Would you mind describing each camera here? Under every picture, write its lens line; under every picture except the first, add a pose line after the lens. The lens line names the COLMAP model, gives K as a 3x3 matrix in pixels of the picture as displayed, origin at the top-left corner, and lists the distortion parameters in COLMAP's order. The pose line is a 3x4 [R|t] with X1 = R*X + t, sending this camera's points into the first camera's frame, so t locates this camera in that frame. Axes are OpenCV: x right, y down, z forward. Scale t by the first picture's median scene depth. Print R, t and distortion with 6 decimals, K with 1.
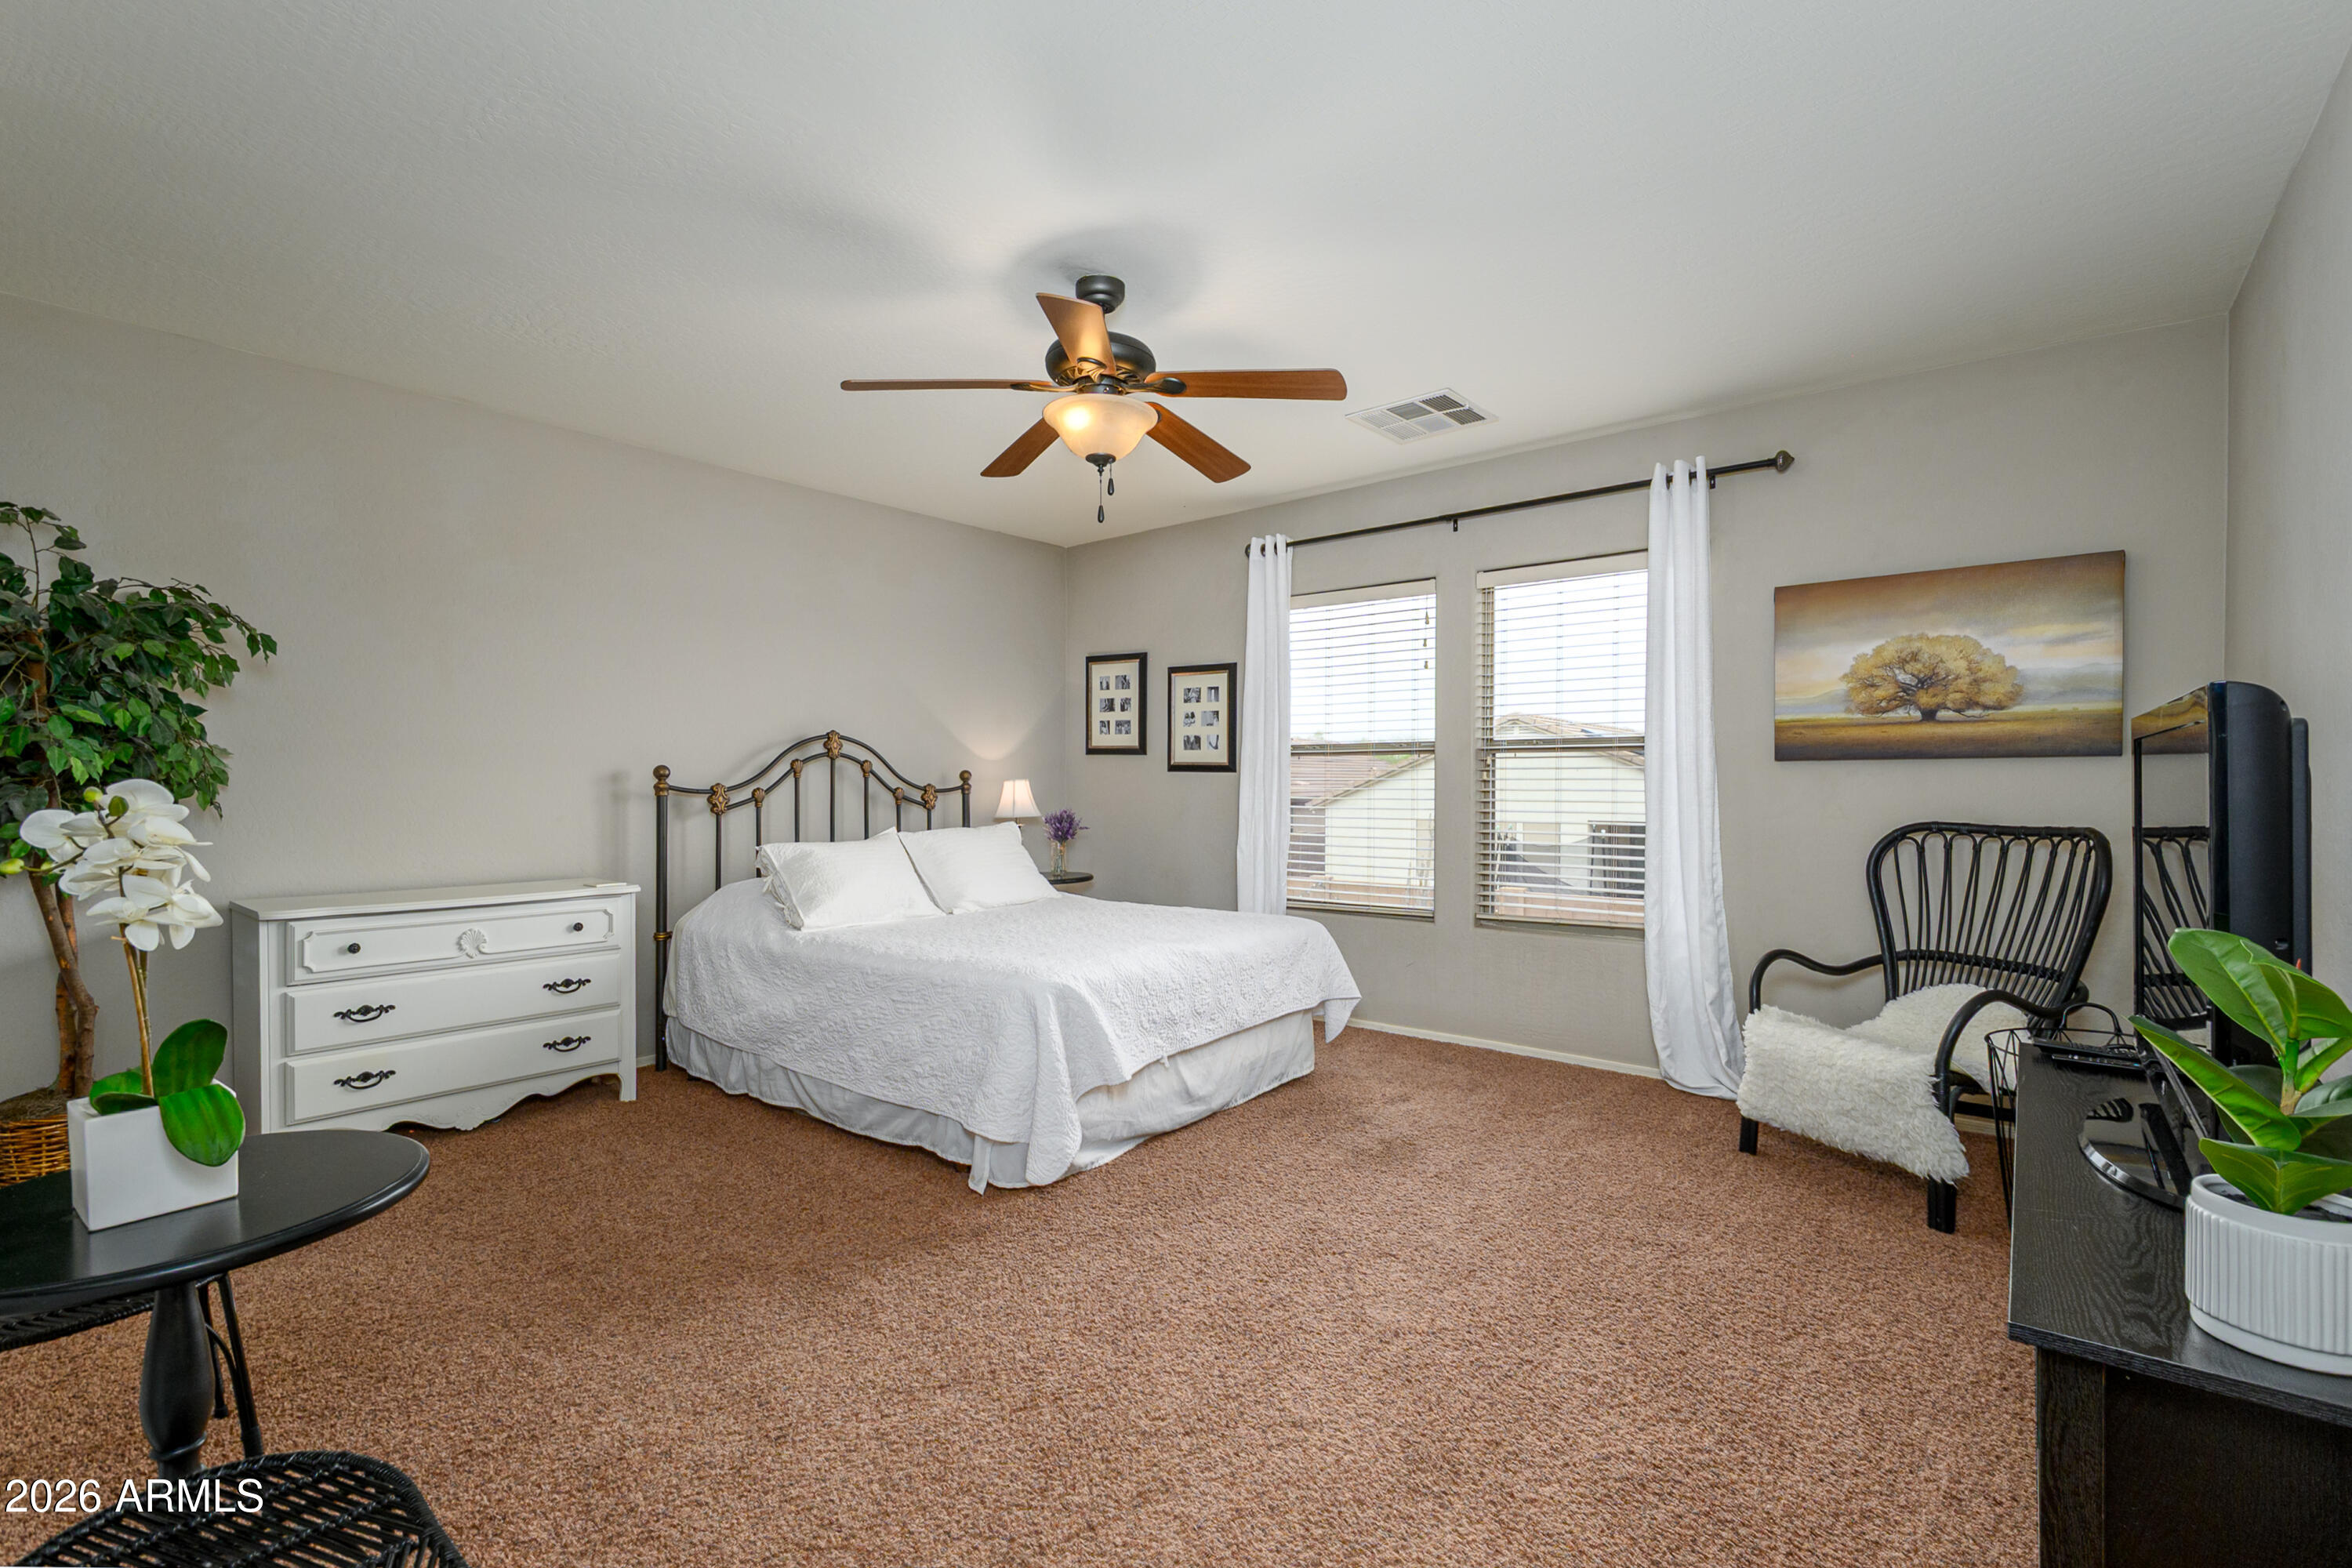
lens RADIAL K [[1029.3, 0, 1178.6], [0, 1029.3, 777.6], [0, 0, 1]] dist [-0.000669, -0.000077]
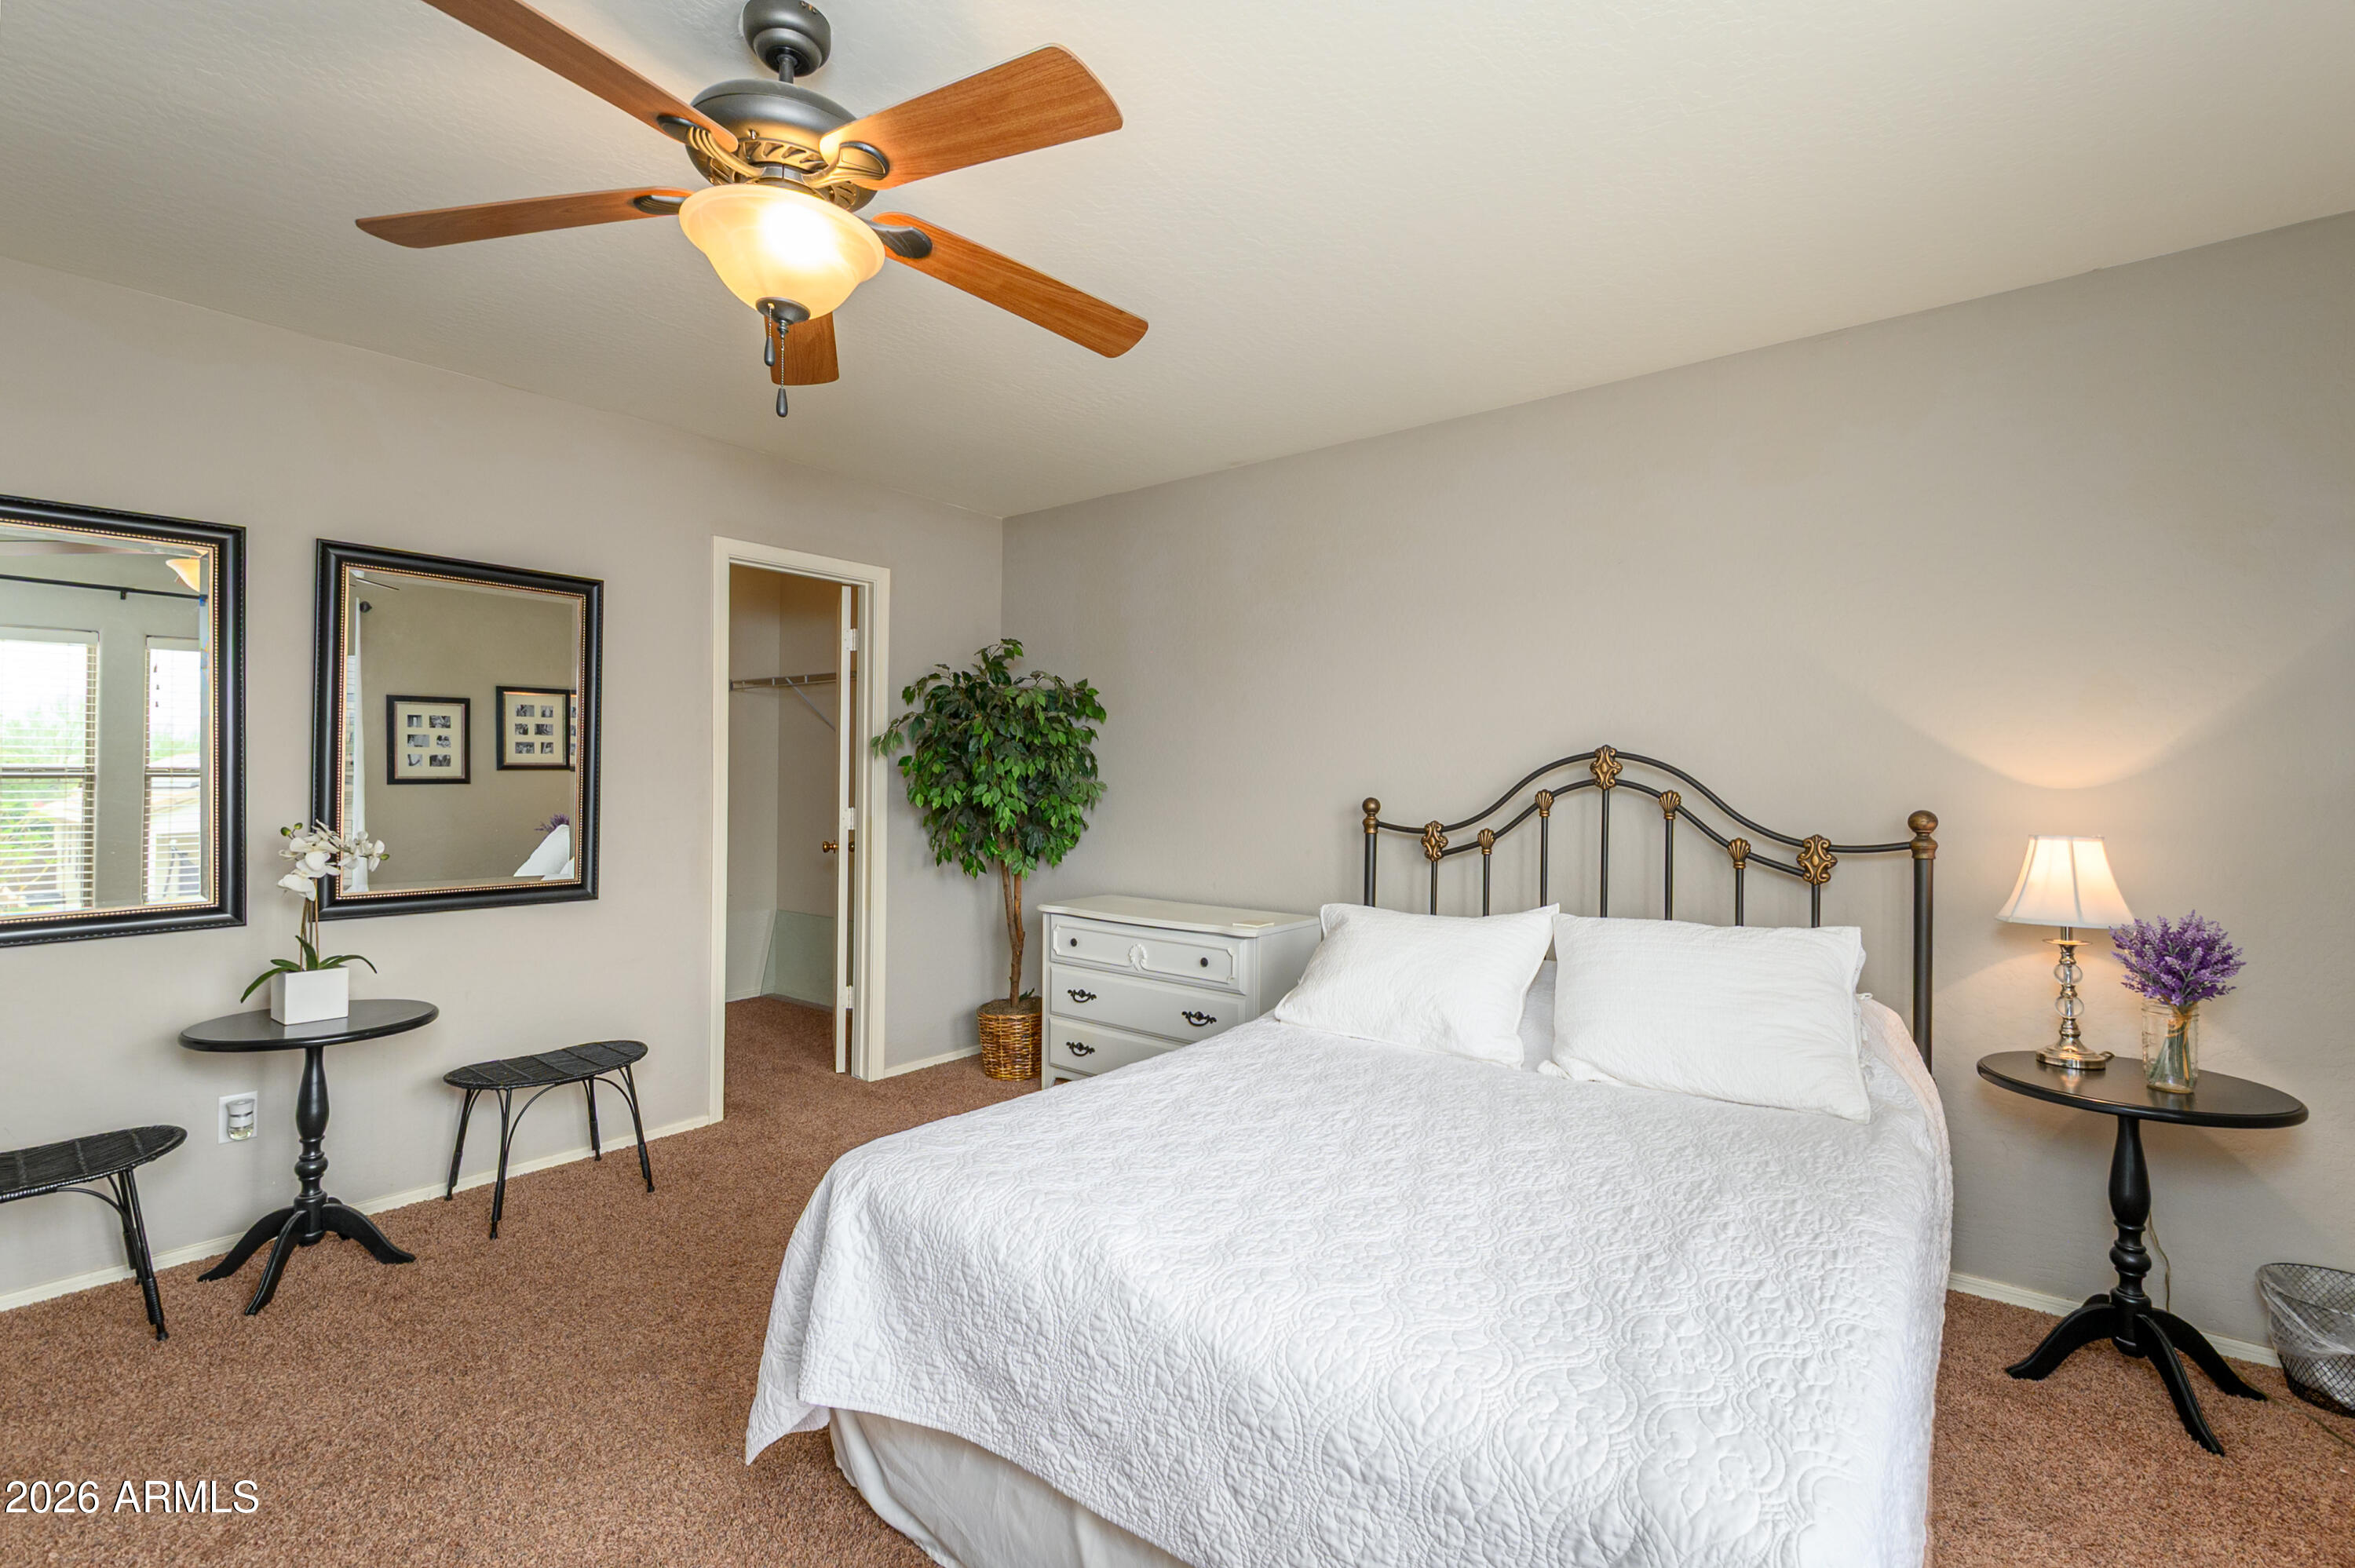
lens RADIAL K [[1030.5, 0, 1180.6], [0, 1030.5, 782.0], [0, 0, 1]] dist [-0.000669, -0.000077]
pose [[0.006921, -0.001110, -0.999975, 0.308770], [-0.005864, 0.999982, -0.001151, -0.020452], [0.999959, 0.005872, 0.006914, 0.734091]]
